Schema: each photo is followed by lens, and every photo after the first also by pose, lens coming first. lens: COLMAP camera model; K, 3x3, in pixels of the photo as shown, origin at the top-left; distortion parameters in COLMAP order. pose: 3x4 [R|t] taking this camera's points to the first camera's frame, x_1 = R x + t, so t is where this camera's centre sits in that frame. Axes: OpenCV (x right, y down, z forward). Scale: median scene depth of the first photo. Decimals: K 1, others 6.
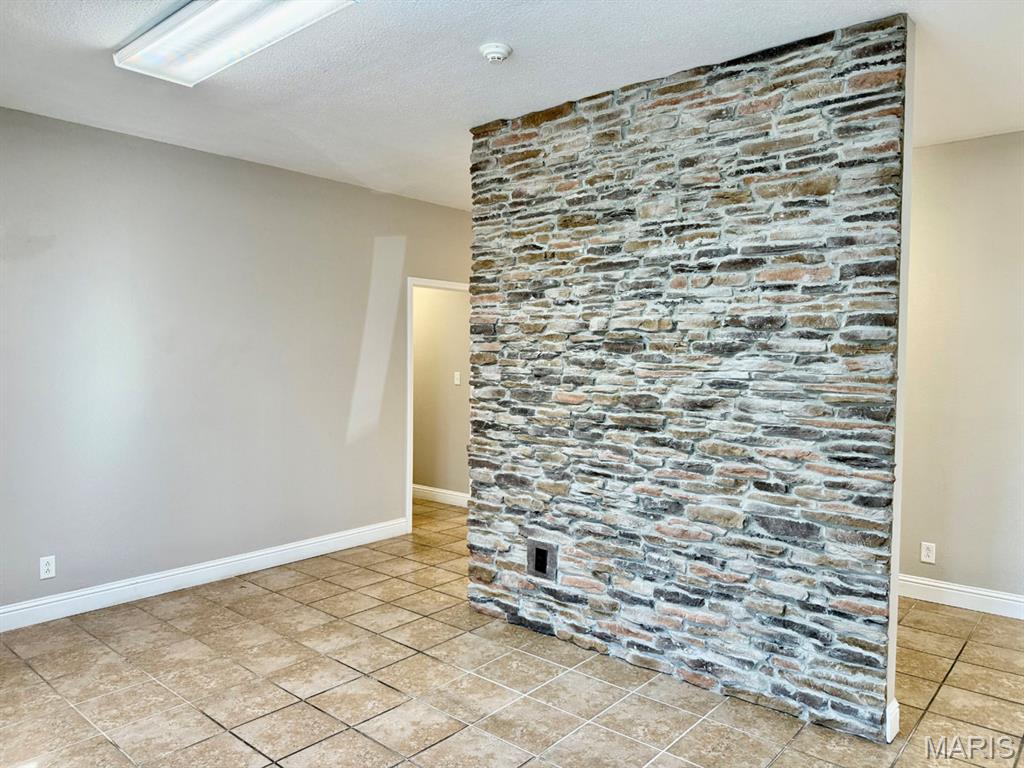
lens RADIAL K [[719.3, 0, 512.0], [0, 719.3, 384.0], [0, 0, 1]] dist [-0.003339, -0.001347]
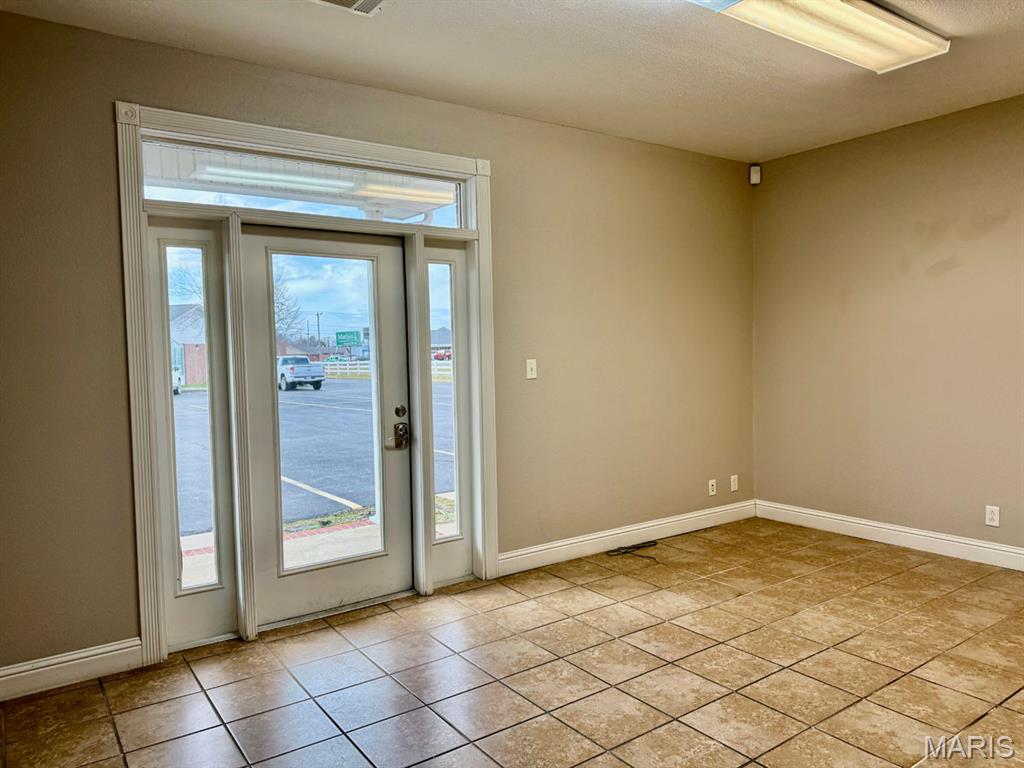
lens RADIAL K [[719.3, 0, 512.0], [0, 719.3, 384.0], [0, 0, 1]] dist [-0.003339, -0.001347]
pose [[-0.238922, 0.047874, -0.969858, 0.719110], [-0.016893, 0.998428, 0.053446, 0.011448], [0.970892, 0.029153, -0.237738, 0.679368]]
